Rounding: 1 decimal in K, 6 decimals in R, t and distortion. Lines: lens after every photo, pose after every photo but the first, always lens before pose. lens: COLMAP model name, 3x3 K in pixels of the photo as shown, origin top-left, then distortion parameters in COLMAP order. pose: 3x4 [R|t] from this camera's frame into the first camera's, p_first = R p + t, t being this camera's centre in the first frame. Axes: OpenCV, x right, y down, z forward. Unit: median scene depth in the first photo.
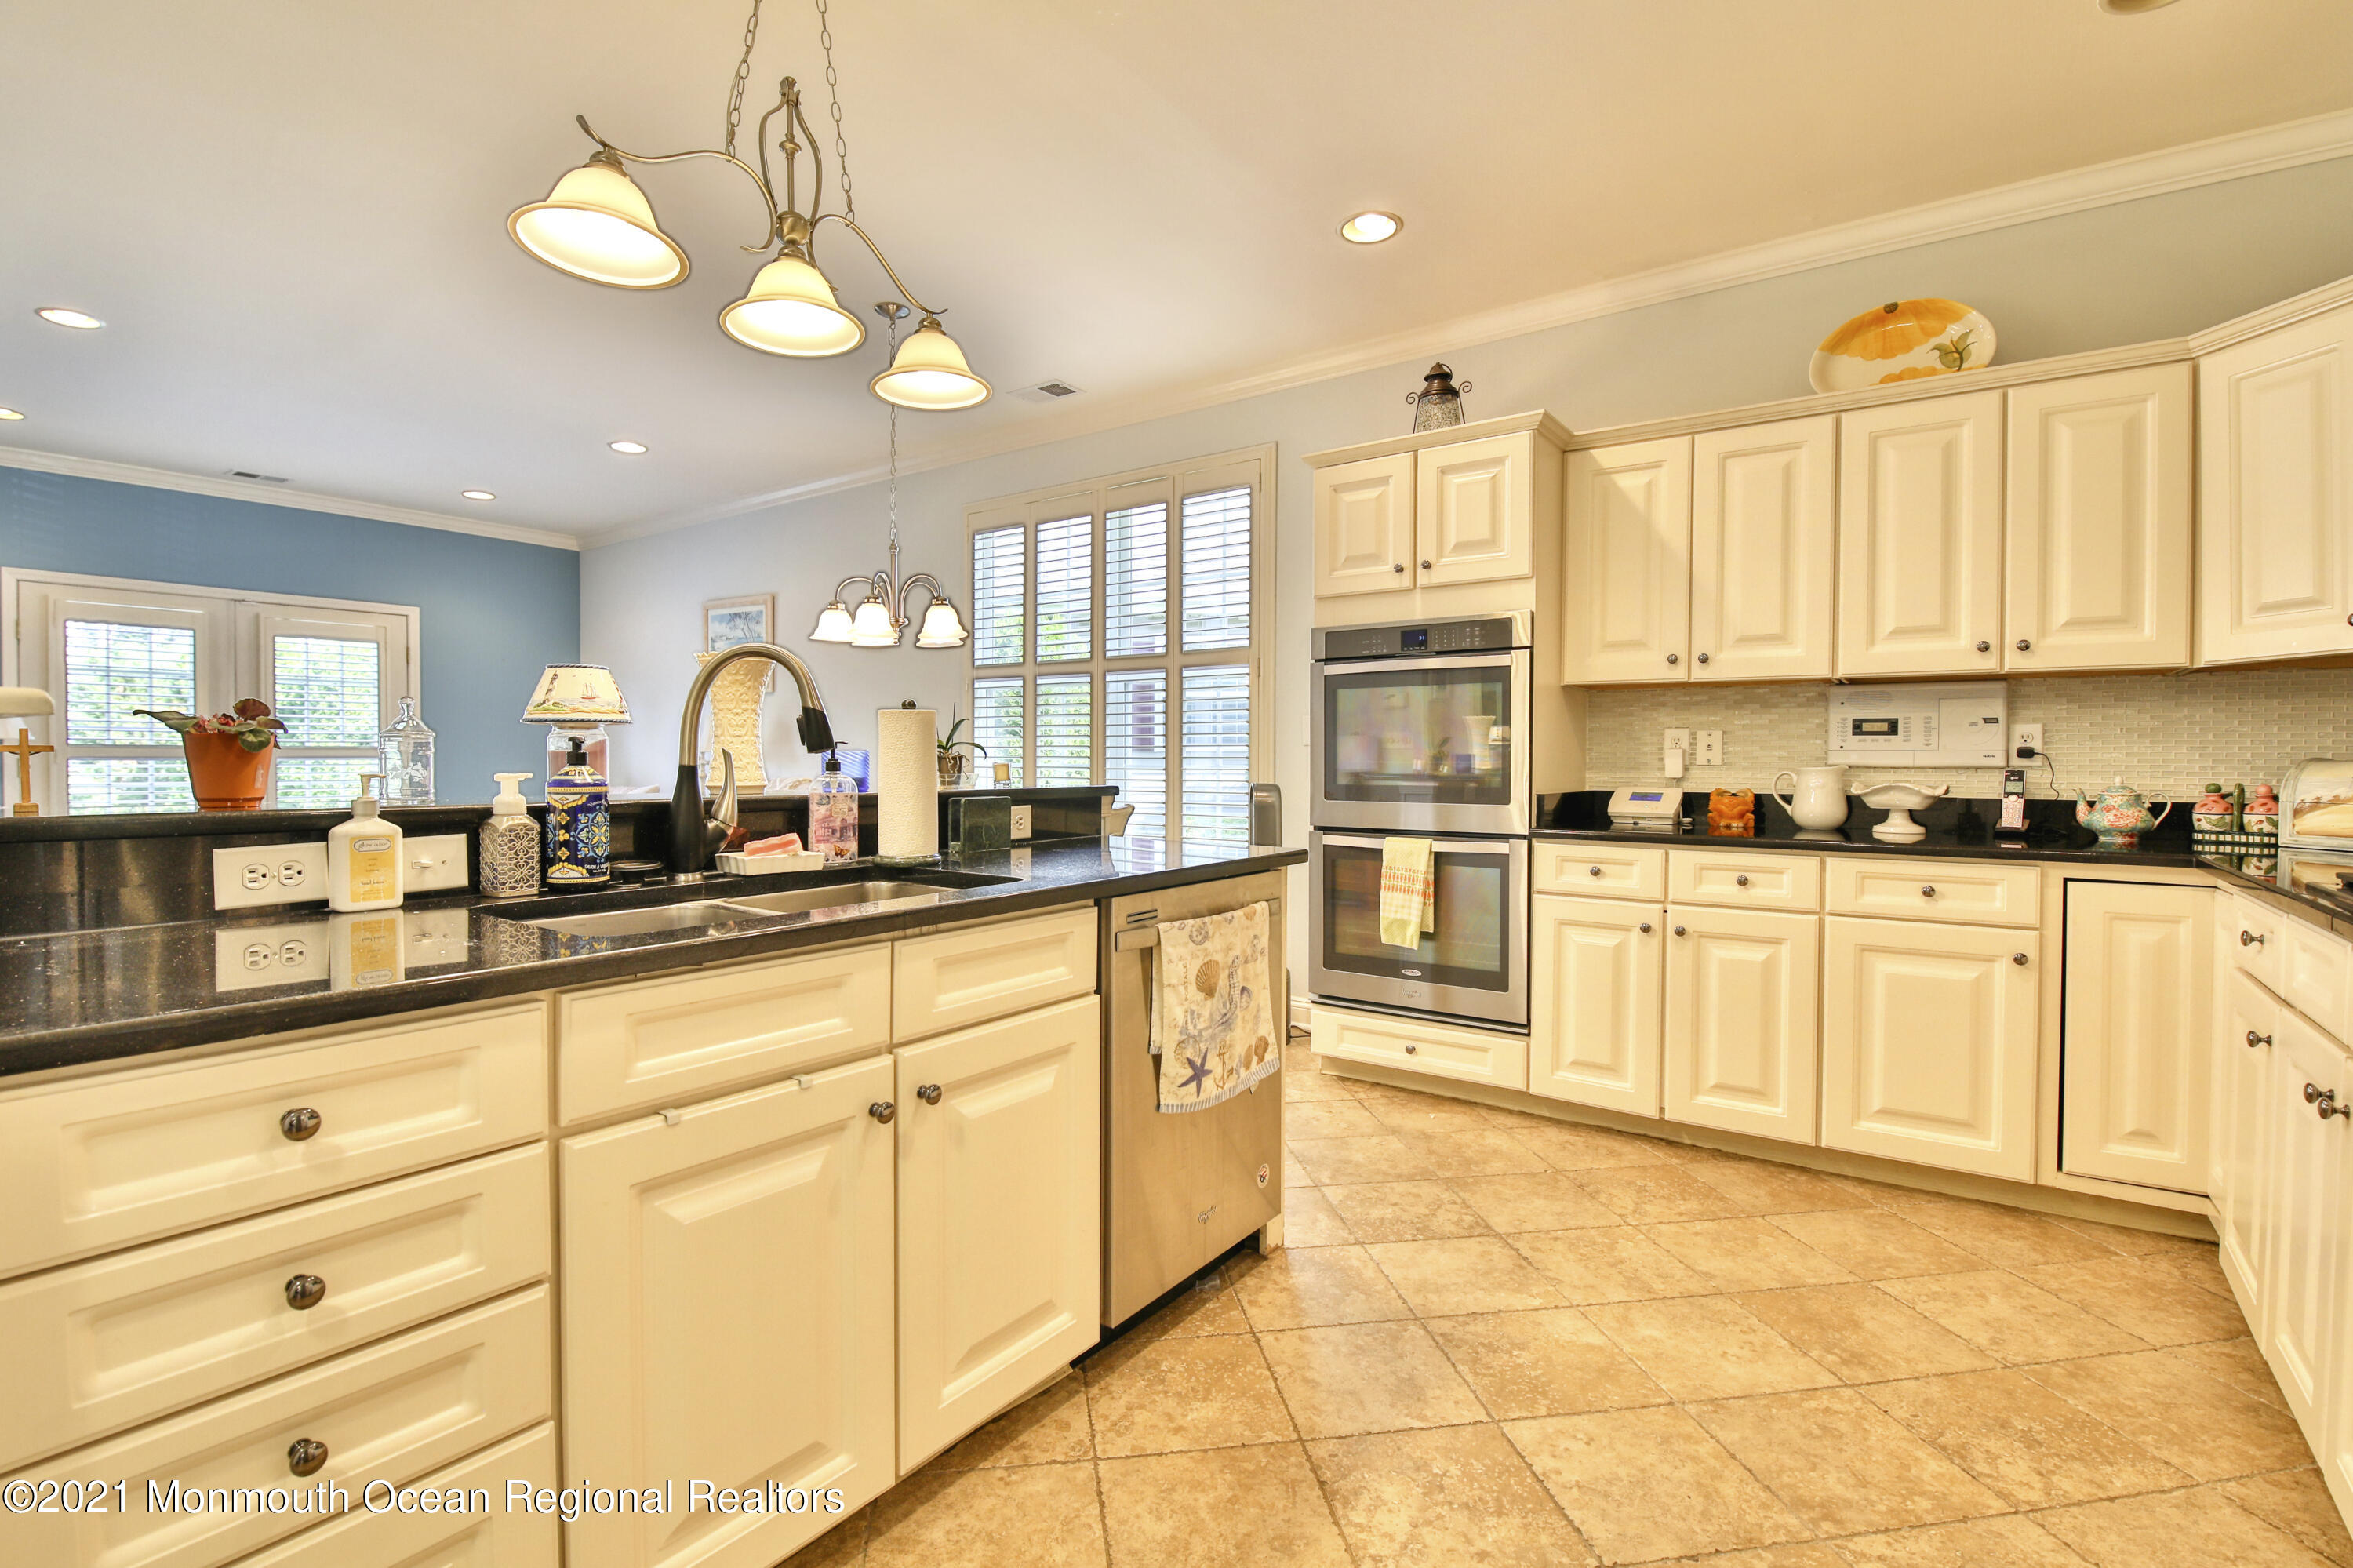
lens RADIAL K [[1080.6, 0, 1170.0], [0, 1080.6, 777.1], [0, 0, 1]] dist [-0.002850, -0.009909]
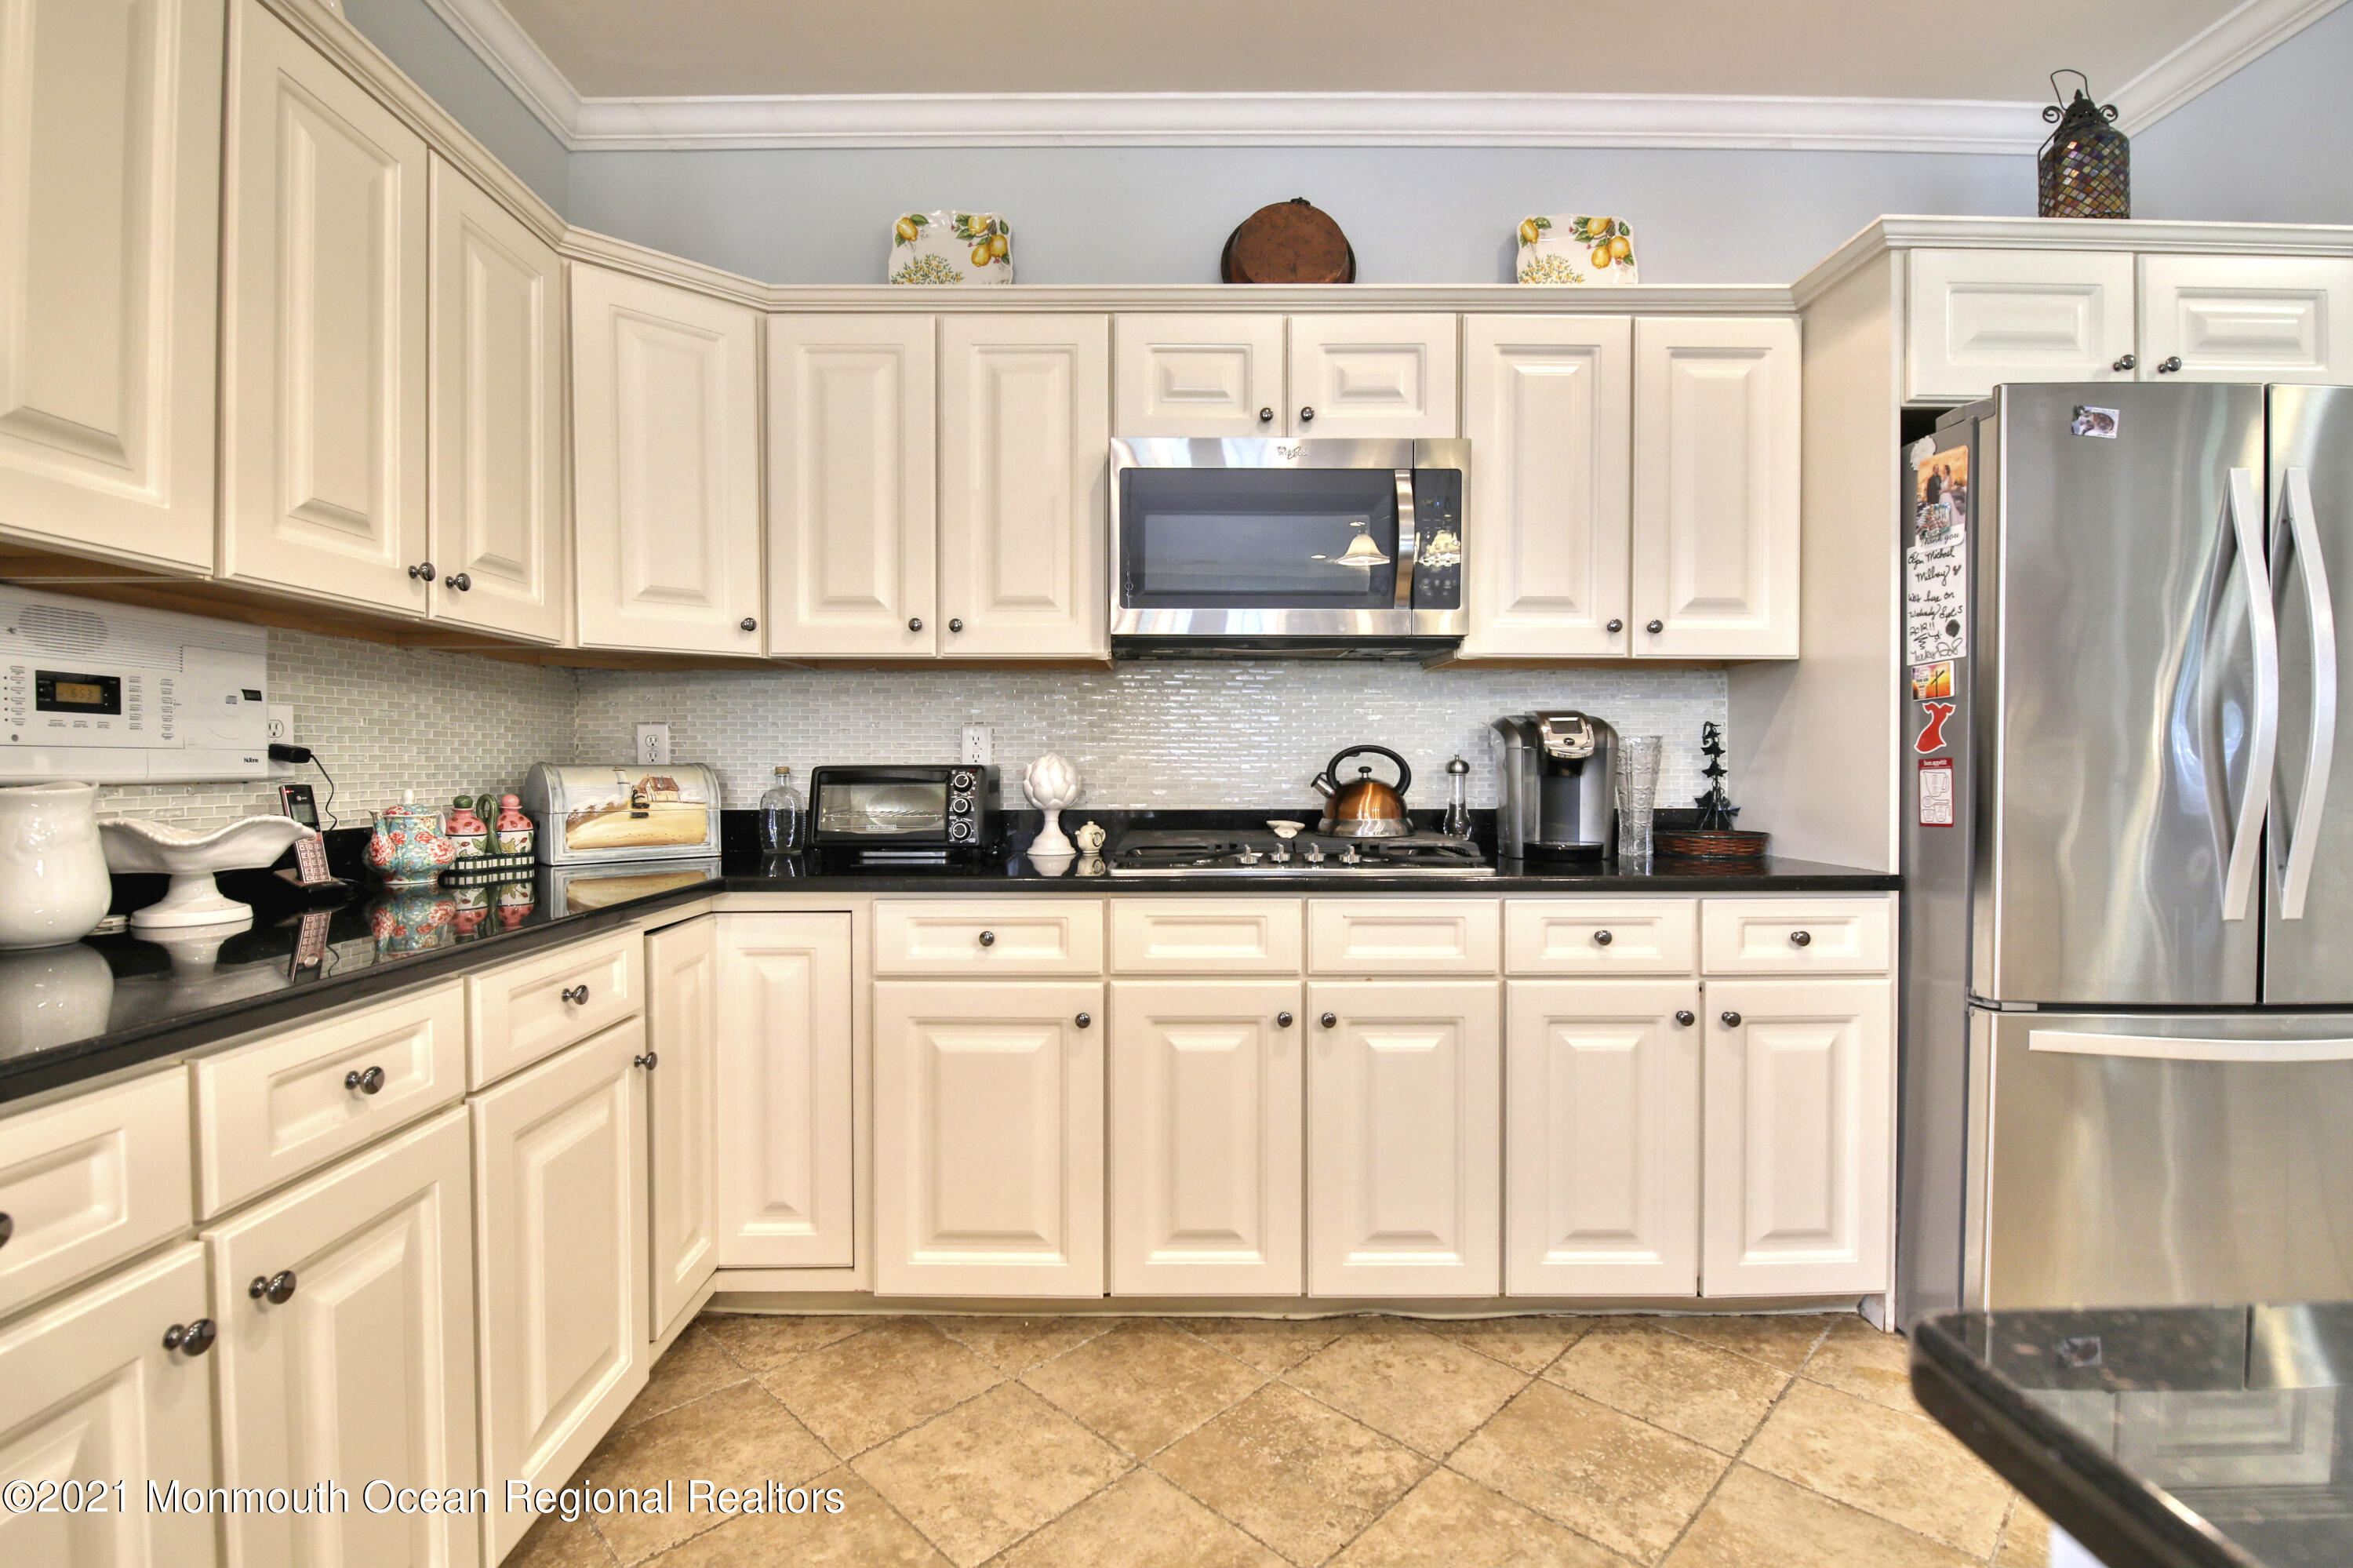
lens RADIAL K [[1080.6, 0, 1149.8], [0, 1080.6, 778.6], [0, 0, 1]] dist [-0.002850, -0.009909]
pose [[-0.587699, -0.013107, 0.808973, 0.055407], [0.013941, 0.999556, 0.026322, -0.019612], [-0.808959, 0.026747, -0.587256, 1.035284]]
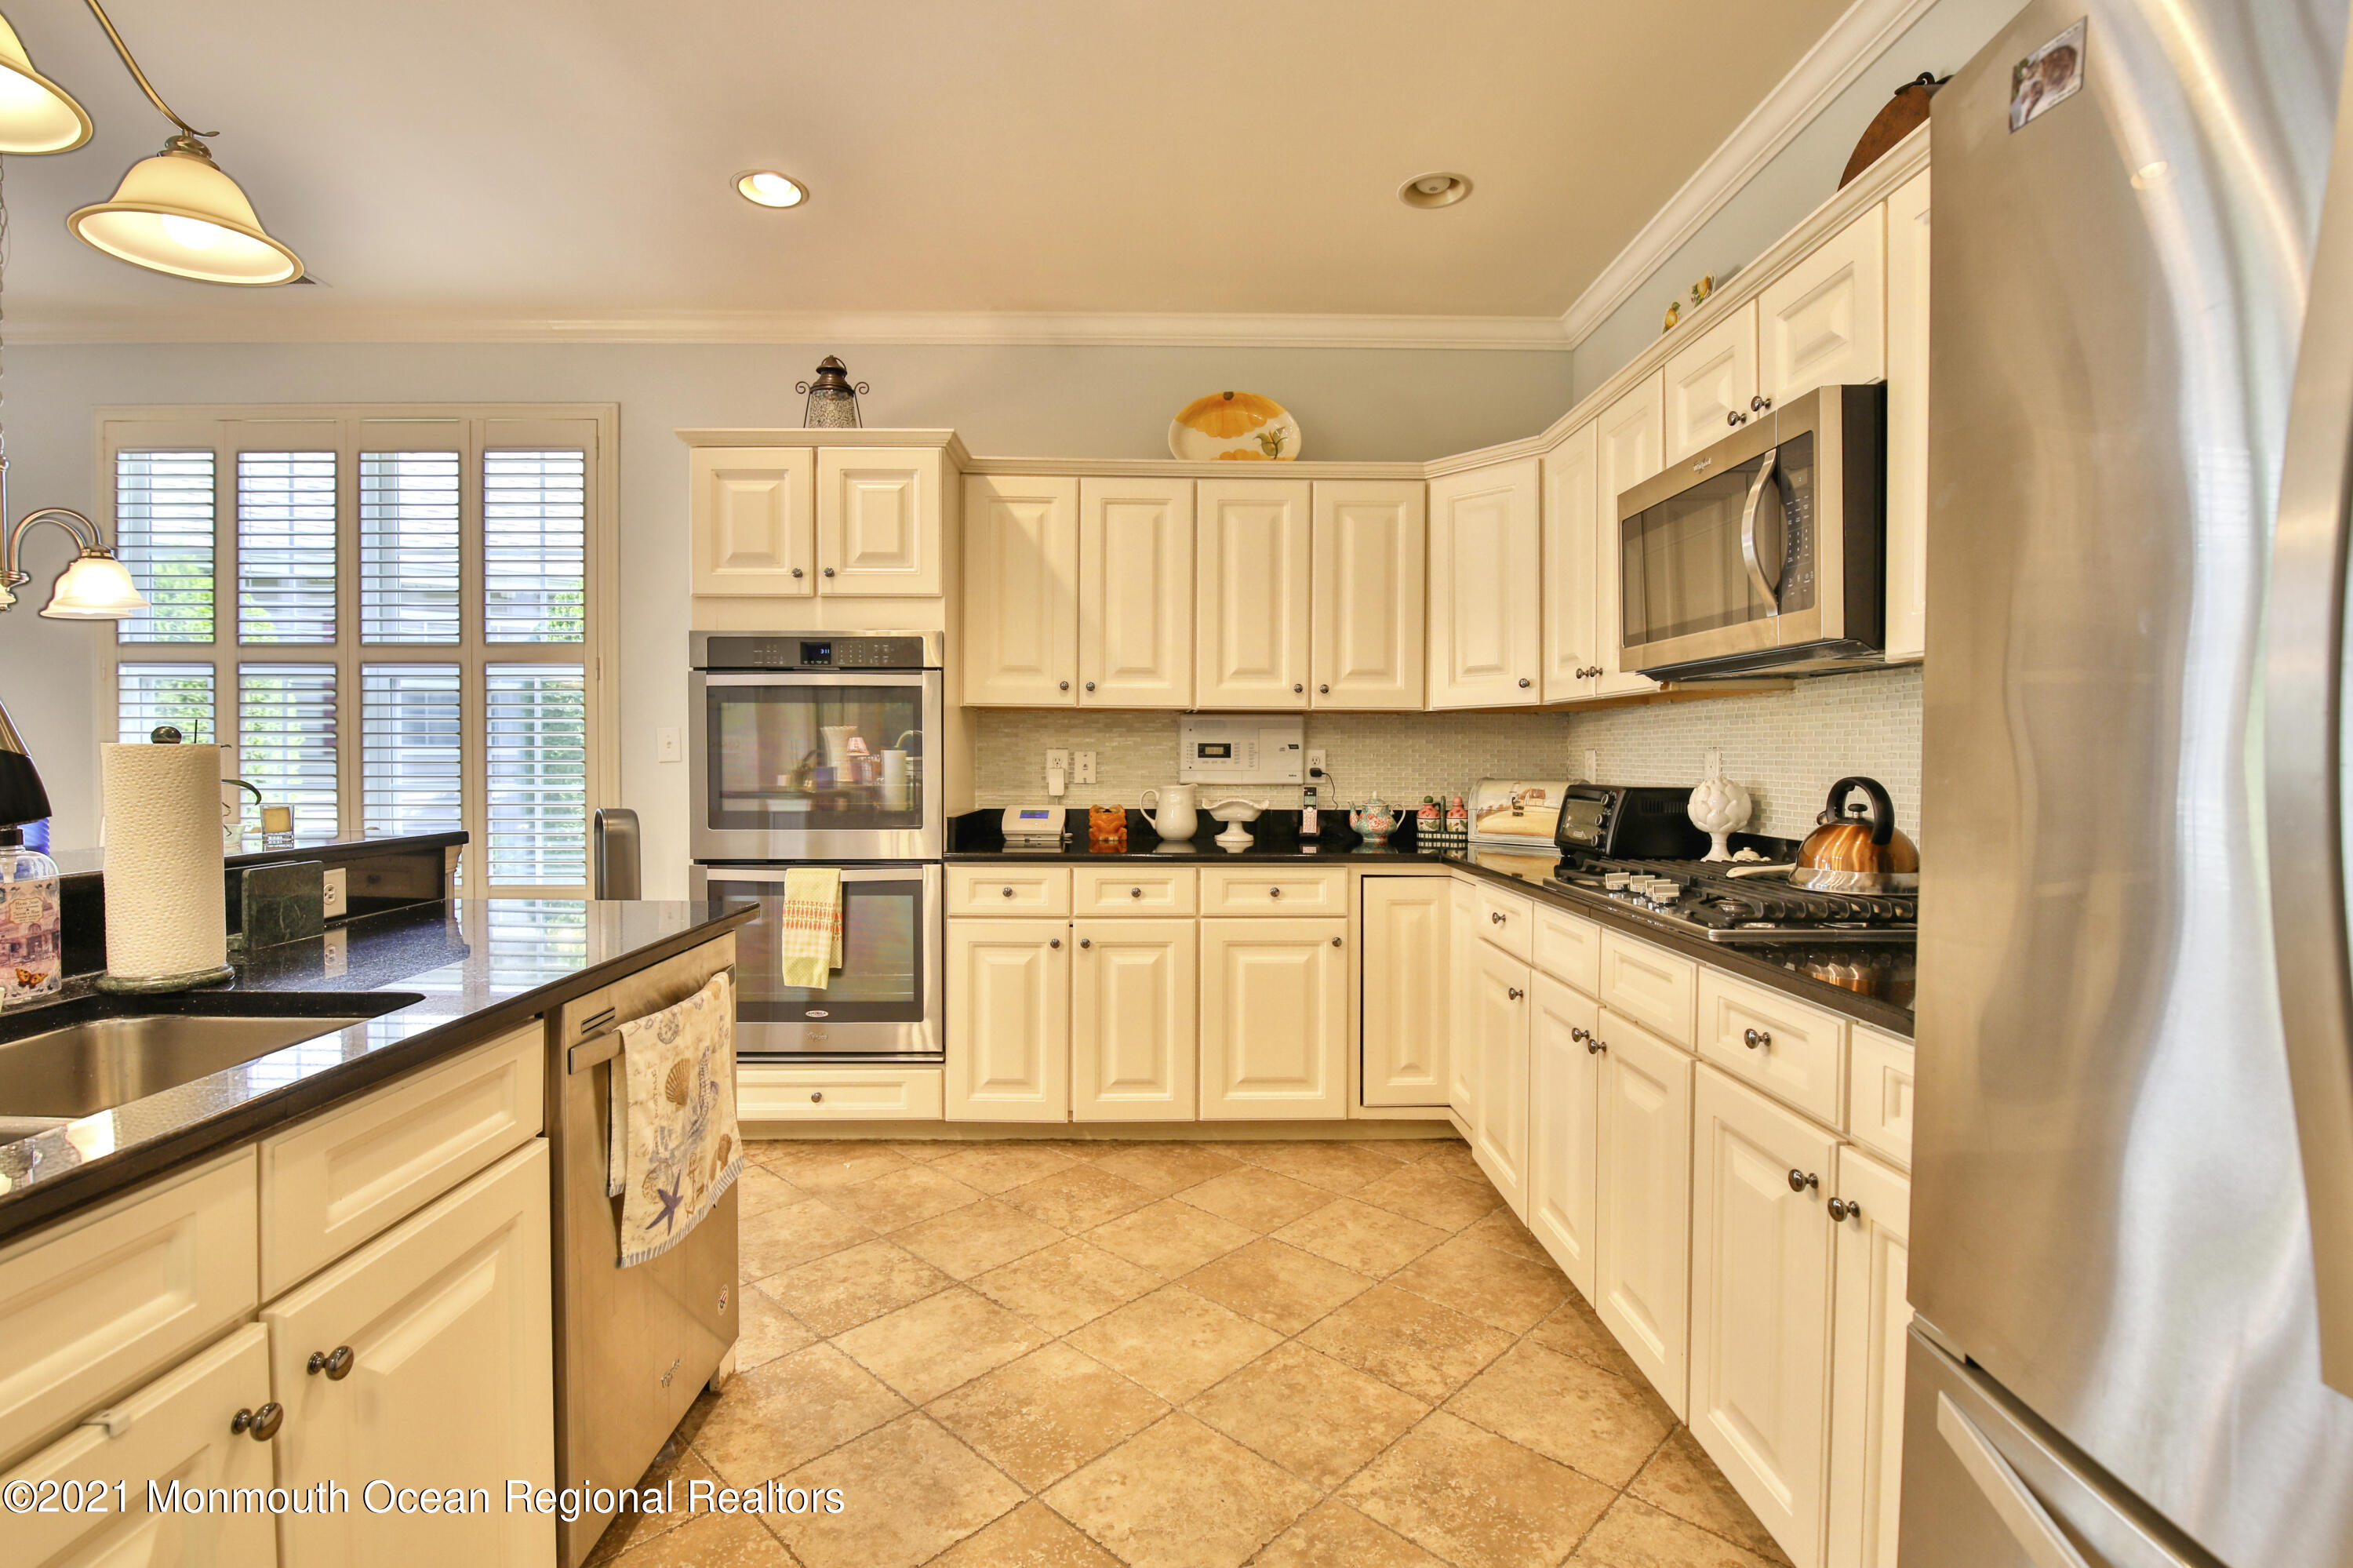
lens RADIAL K [[1080.6, 0, 1163.7], [0, 1080.6, 778.1], [0, 0, 1]] dist [-0.002850, -0.009909]
pose [[0.799640, -0.012144, 0.600357, -0.110723], [0.009359, 0.999926, 0.007761, -0.030091], [-0.600407, -0.000587, 0.799695, 0.105024]]
